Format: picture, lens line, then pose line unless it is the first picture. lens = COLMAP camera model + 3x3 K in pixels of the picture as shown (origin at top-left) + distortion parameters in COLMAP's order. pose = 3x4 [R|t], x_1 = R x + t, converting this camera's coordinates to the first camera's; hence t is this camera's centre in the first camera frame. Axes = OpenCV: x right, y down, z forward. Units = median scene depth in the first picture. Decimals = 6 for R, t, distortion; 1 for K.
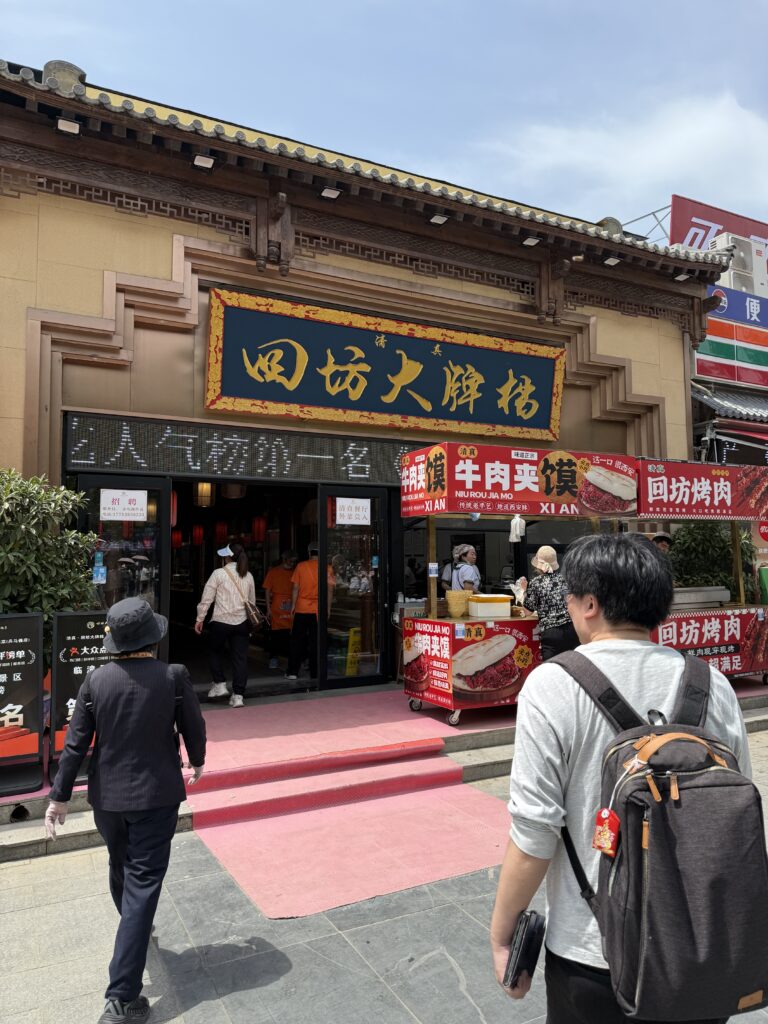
lens RADIAL K [[716.9, 0, 382.7], [0, 716.9, 509.1], [0, 0, 1]] dist [-0.003977, -0.010072]
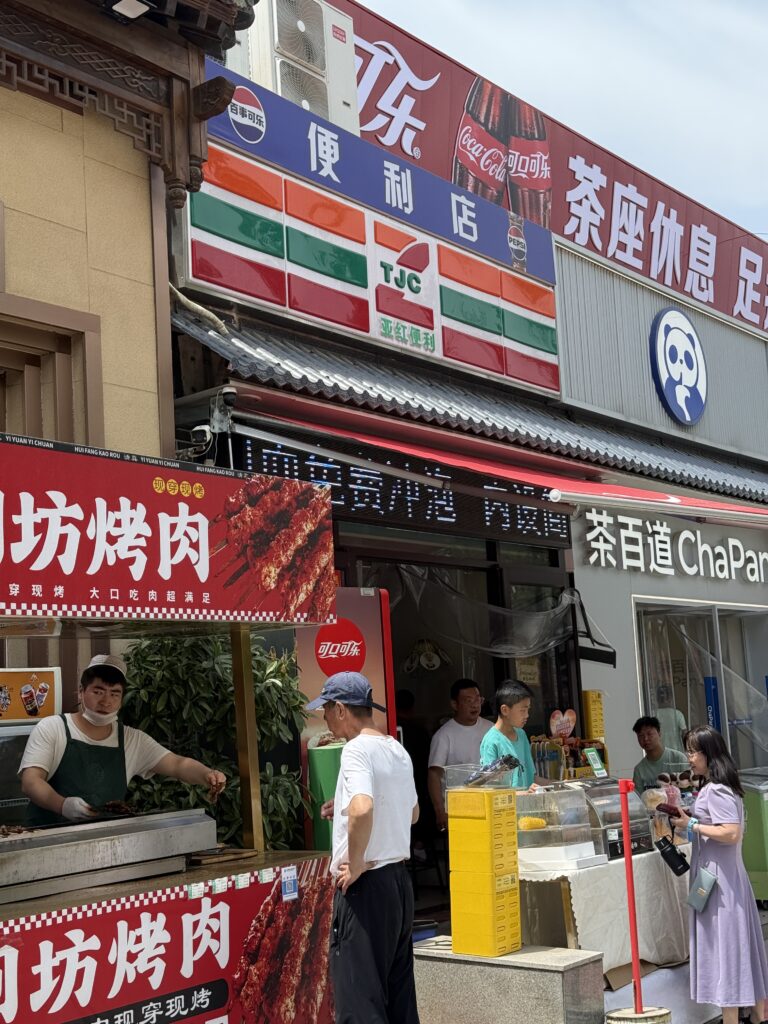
lens RADIAL K [[1434.9, 0, 384.9], [0, 1434.9, 511.9], [0, 0, 1]] dist [0.127334, 0.000000]
pose [[0.896350, 0.023028, 0.442749, 0.246319], [0.015019, 0.996500, -0.082235, 0.021491], [-0.443093, 0.080361, 0.892867, 0.314419]]
